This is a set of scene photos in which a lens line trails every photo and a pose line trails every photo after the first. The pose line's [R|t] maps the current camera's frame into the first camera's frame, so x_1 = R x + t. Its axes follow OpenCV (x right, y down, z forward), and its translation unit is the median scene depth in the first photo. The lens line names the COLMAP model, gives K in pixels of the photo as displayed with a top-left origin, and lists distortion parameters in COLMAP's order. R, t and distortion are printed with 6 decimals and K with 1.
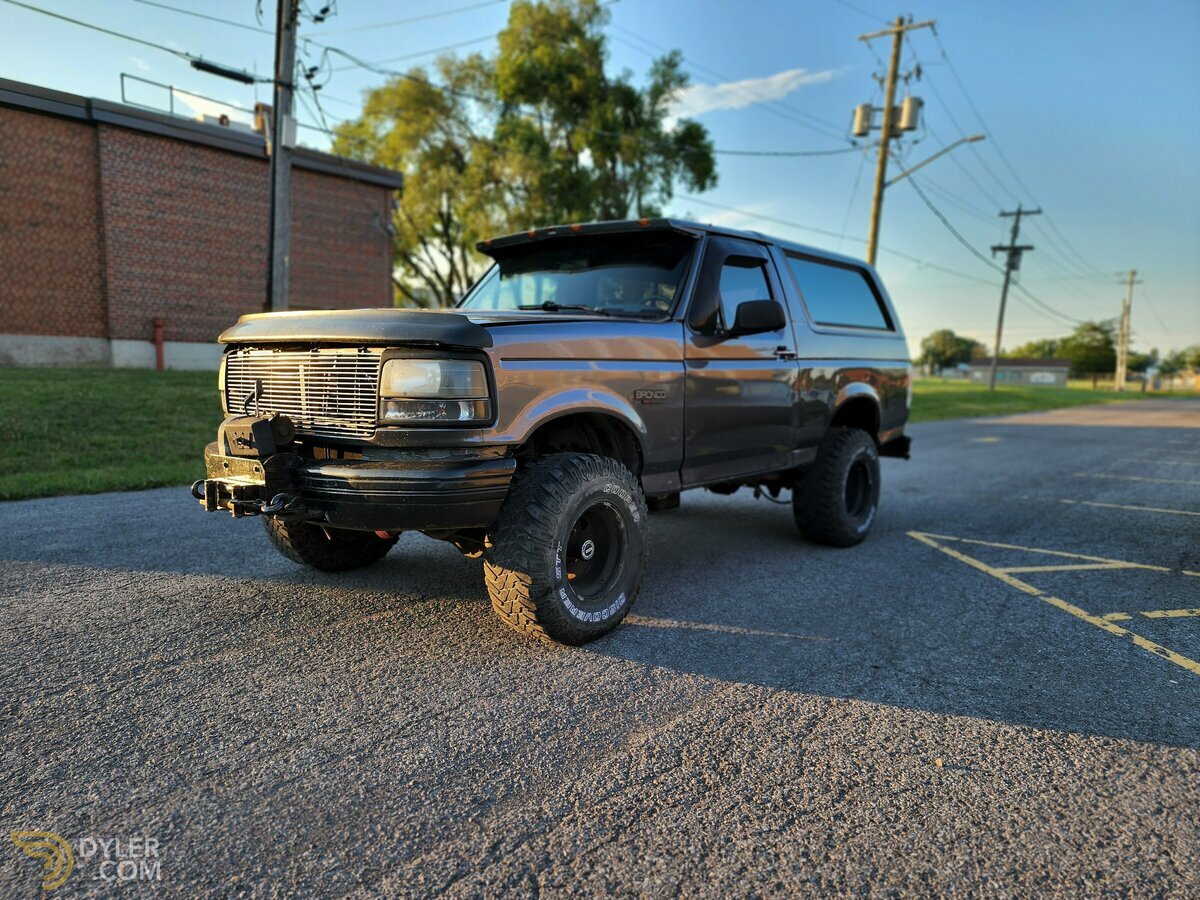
lens RADIAL K [[805.9, 0, 597.2], [0, 805.9, 447.2], [0, 0, 1]] dist [0.001378, 0.000023]
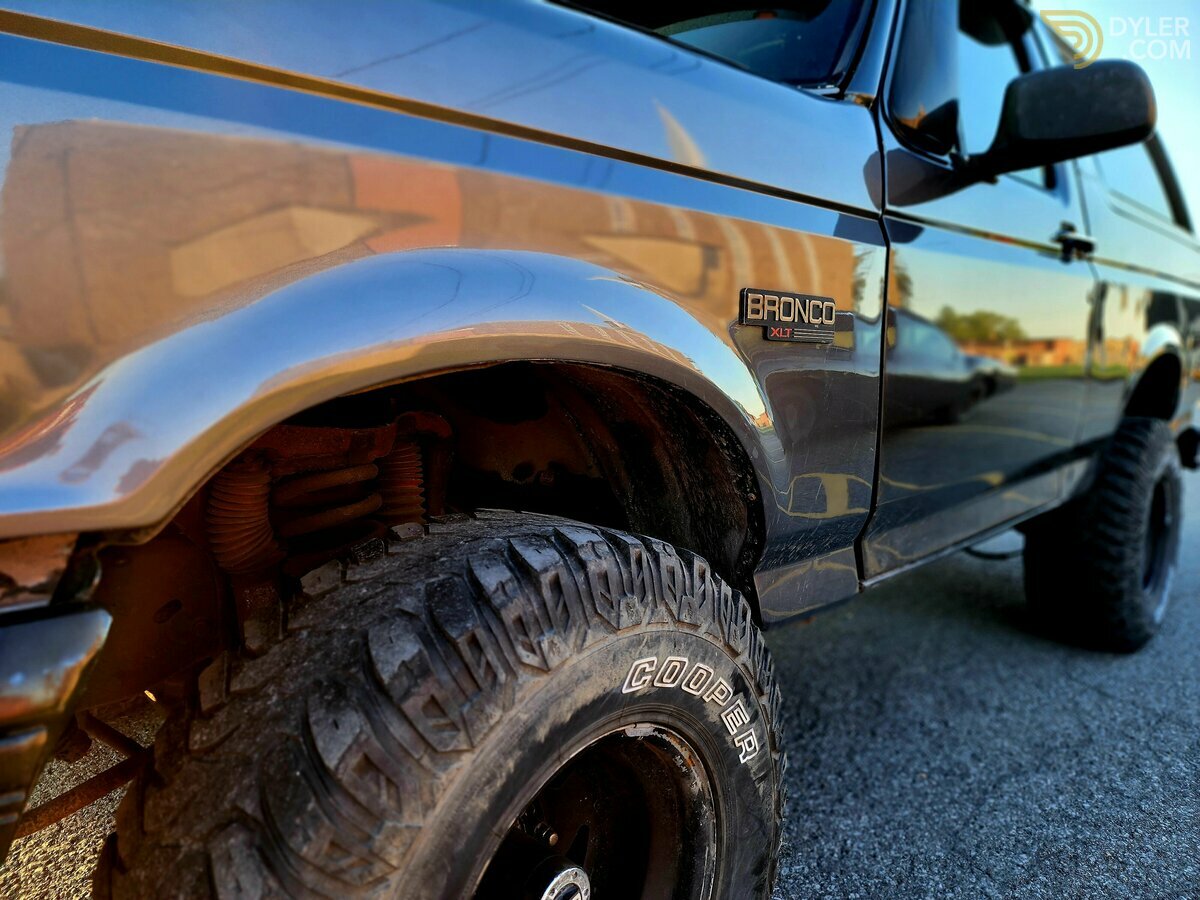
lens RADIAL K [[805.9, 0, 601.1], [0, 805.9, 451.8], [0, 0, 1]] dist [0.001378, 0.000023]
pose [[0.997755, 0.002606, -0.066924, 0.016794], [-0.000640, 0.999568, 0.029385, -0.022897], [0.066971, -0.029276, 0.997325, 0.728719]]
